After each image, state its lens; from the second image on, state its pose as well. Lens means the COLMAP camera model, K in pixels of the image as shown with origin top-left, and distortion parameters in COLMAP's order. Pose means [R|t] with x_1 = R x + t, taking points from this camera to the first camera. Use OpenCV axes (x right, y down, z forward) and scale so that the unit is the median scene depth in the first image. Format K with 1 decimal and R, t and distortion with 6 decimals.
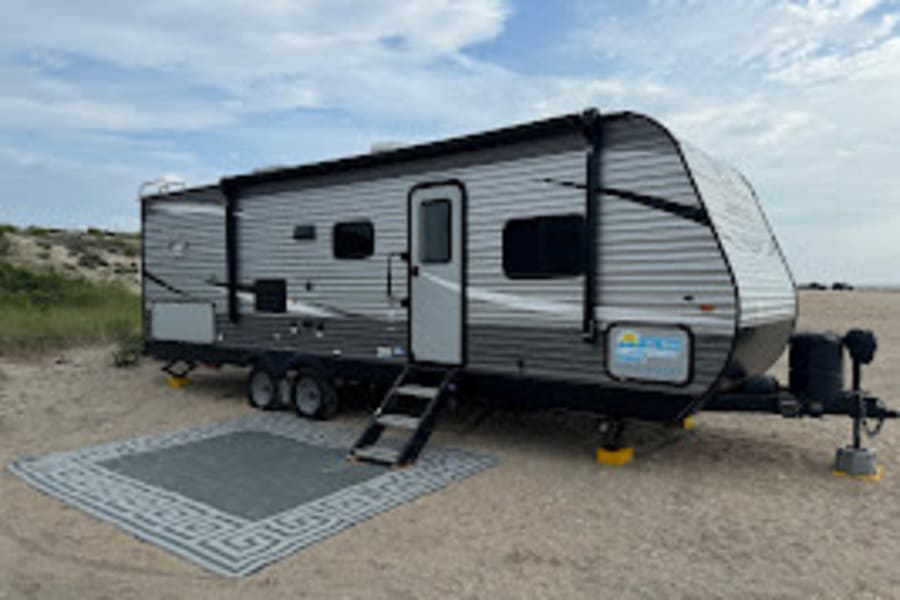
lens RADIAL K [[612.3, 0, 450.0], [0, 612.3, 300.0], [0, 0, 1]] dist [-0.000899, -0.003125]
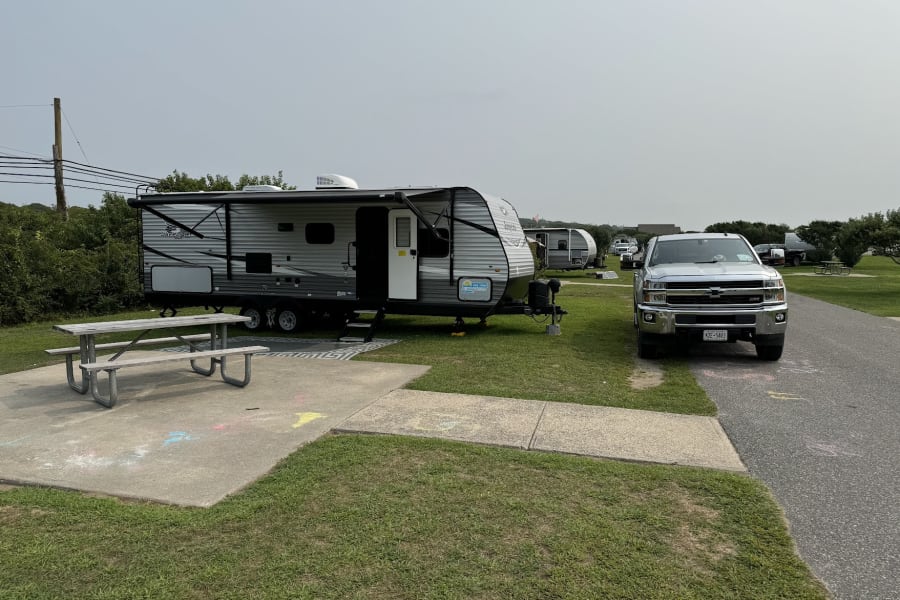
lens RADIAL K [[612.3, 0, 450.0], [0, 612.3, 300.0], [0, 0, 1]] dist [-0.000899, -0.003125]
pose [[0.945202, -0.019078, 0.325929, -0.528661], [-0.002752, 0.997790, 0.066385, -0.029742], [-0.326475, -0.063644, 0.943061, -1.186798]]
